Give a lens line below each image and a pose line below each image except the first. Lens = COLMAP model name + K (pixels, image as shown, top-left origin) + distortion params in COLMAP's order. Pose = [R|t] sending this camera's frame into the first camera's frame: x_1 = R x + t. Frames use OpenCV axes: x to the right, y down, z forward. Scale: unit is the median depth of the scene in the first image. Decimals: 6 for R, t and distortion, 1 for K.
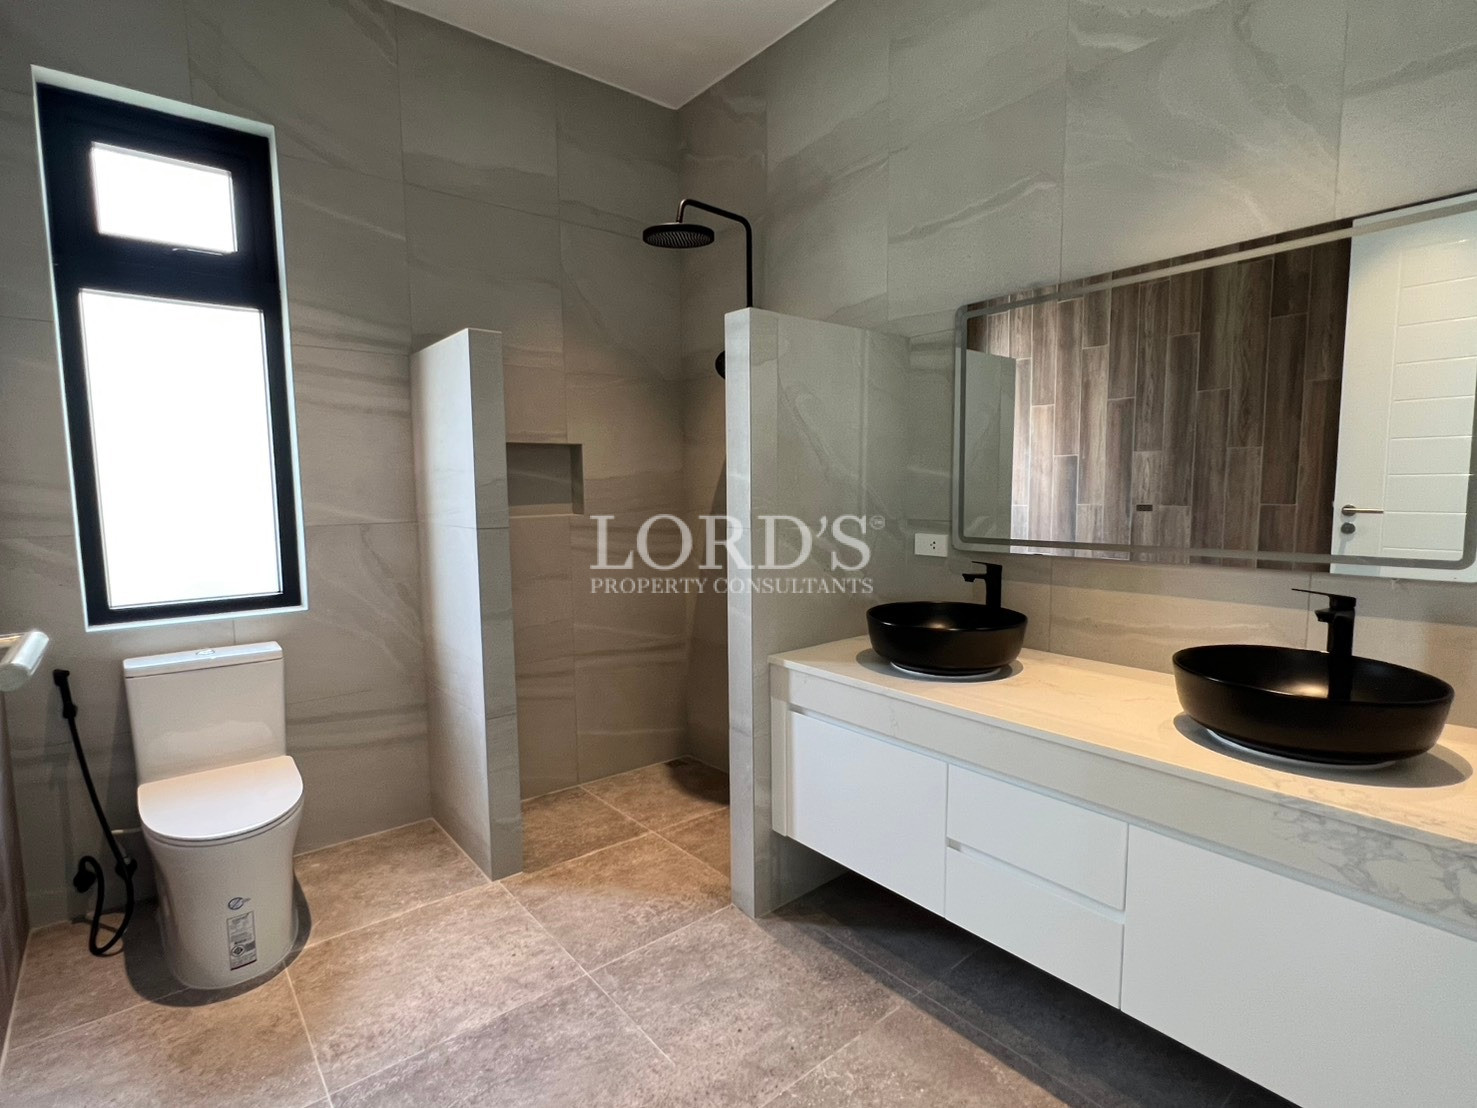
lens RADIAL K [[719.3, 0, 738.5], [0, 719.3, 554.0], [0, 0, 1]] dist [-0.002007, -0.000136]
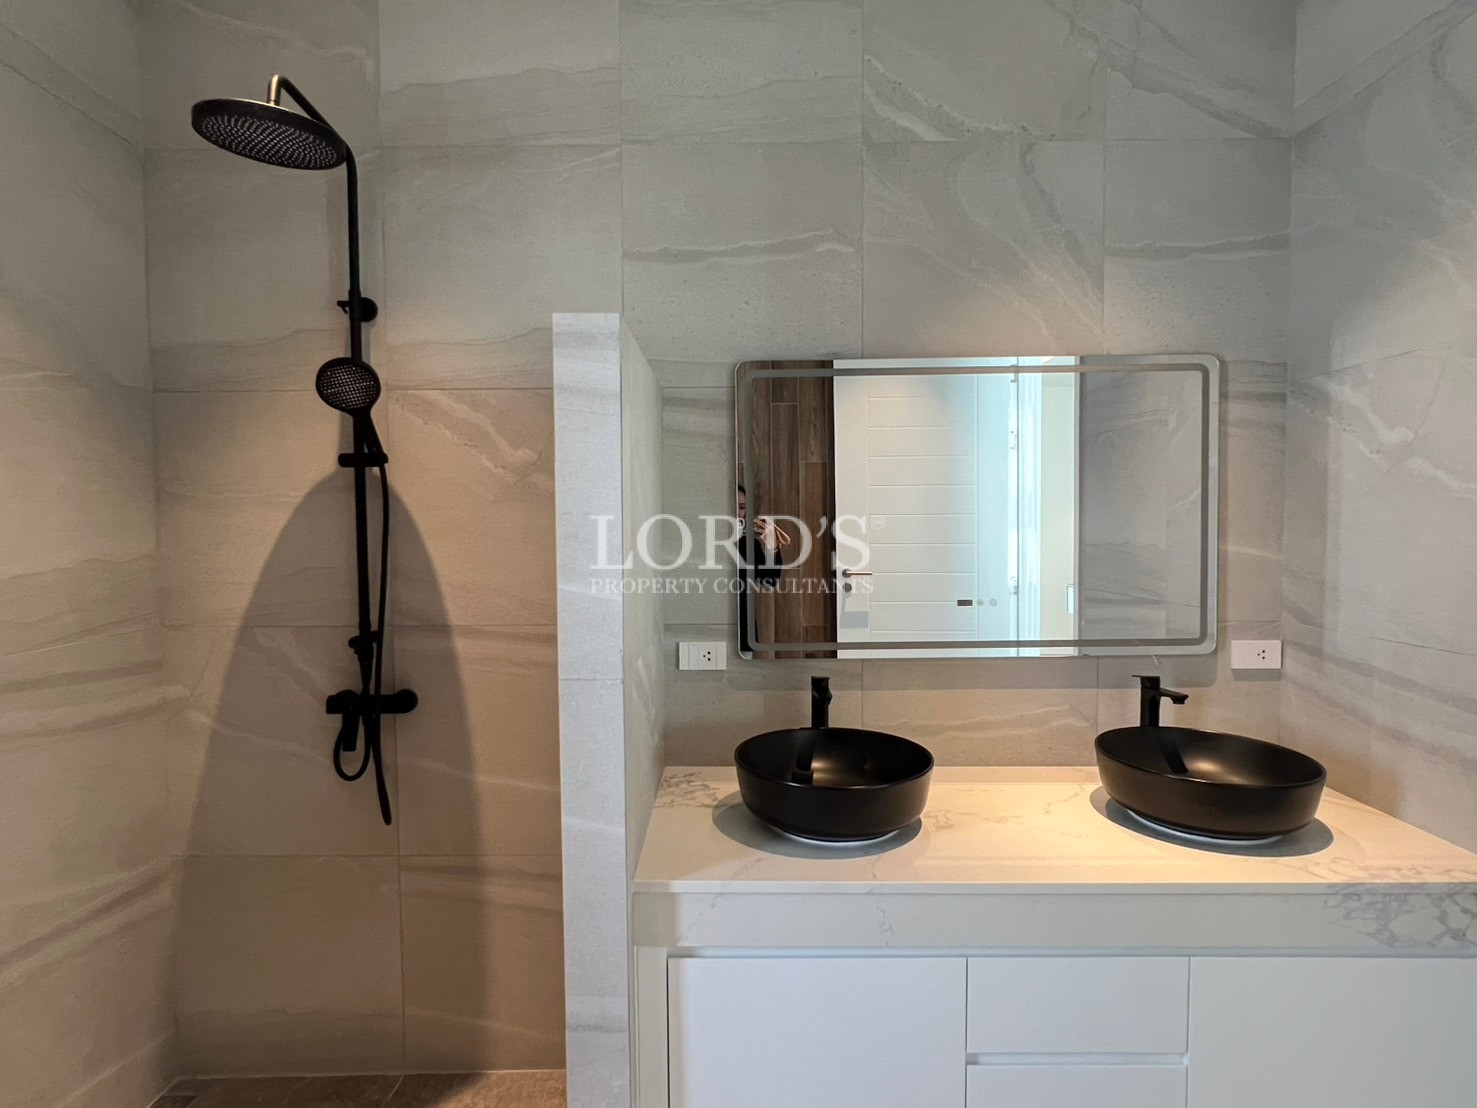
lens RADIAL K [[775.7, 0, 738.5], [0, 775.7, 554.0], [0, 0, 1]] dist [-0.001694, -0.000852]
pose [[0.651208, -0.025810, 0.758460, -0.417297], [0.075227, 0.996695, -0.030672, -0.115359], [-0.755162, 0.077031, 0.650997, 0.515457]]
